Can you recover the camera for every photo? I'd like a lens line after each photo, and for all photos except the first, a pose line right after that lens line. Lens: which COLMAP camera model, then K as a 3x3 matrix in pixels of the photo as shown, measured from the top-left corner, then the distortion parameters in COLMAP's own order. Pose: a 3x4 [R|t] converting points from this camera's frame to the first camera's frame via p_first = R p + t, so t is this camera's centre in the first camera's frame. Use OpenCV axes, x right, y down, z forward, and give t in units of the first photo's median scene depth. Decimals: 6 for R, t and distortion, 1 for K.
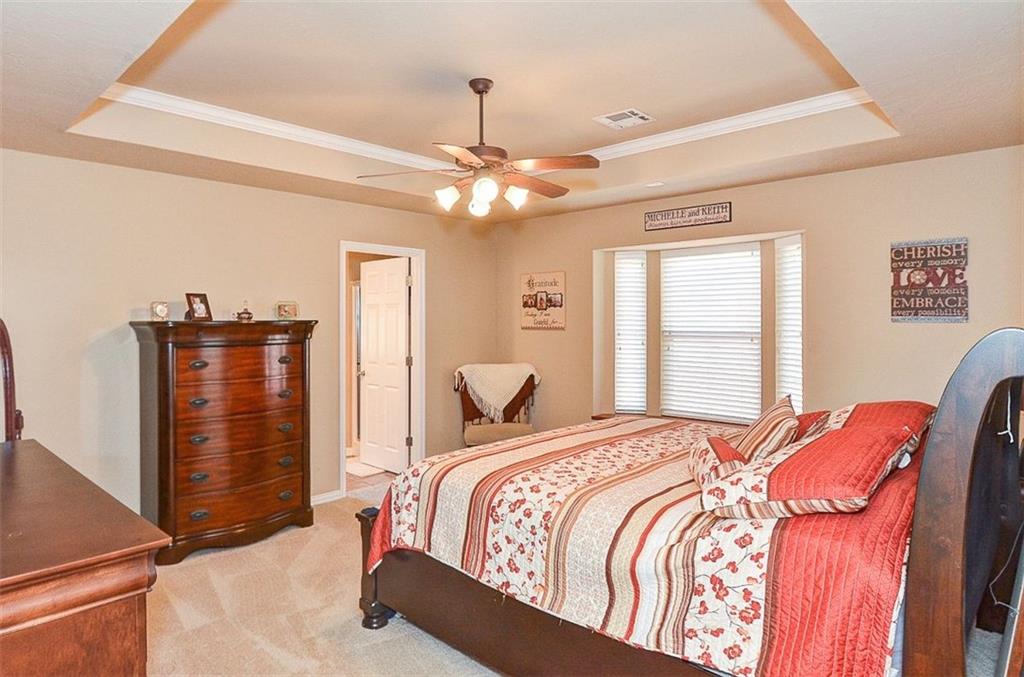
lens RADIAL K [[596.8, 0, 512.4], [0, 596.8, 318.5], [0, 0, 1]] dist [-0.000029, -0.000013]
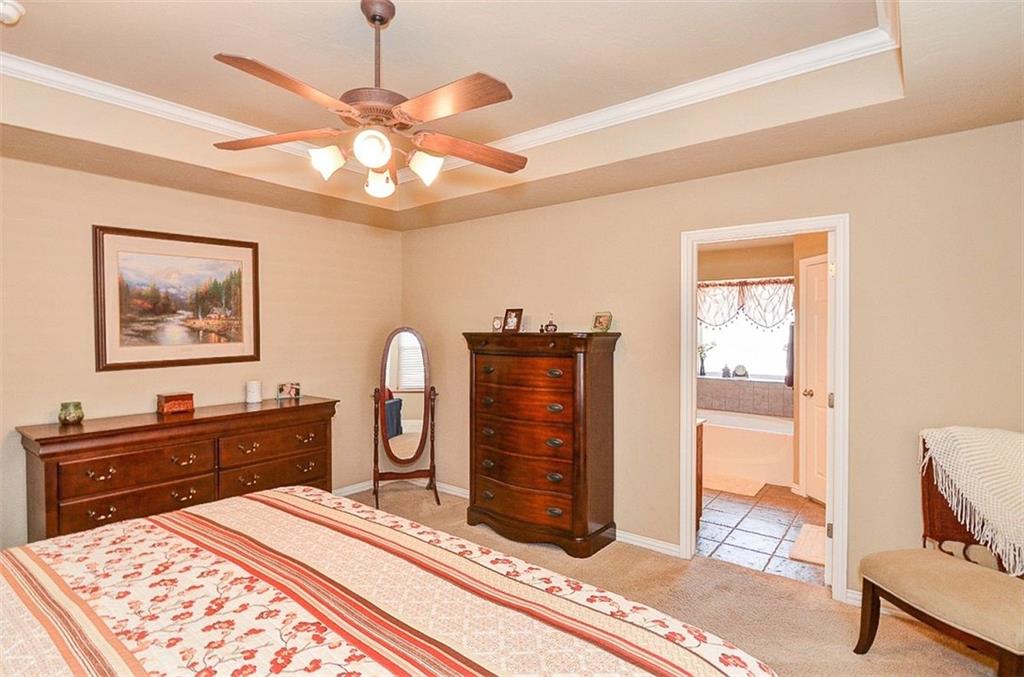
lens RADIAL K [[519.6, 0, 513.0], [0, 519.6, 324.9], [0, 0, 1]] dist [0.000358, -0.000169]
pose [[0.090983, -0.007915, -0.995821, 0.445455], [-0.001502, 0.999966, -0.008085, -0.002089], [0.995851, 0.002231, 0.090968, 0.844358]]
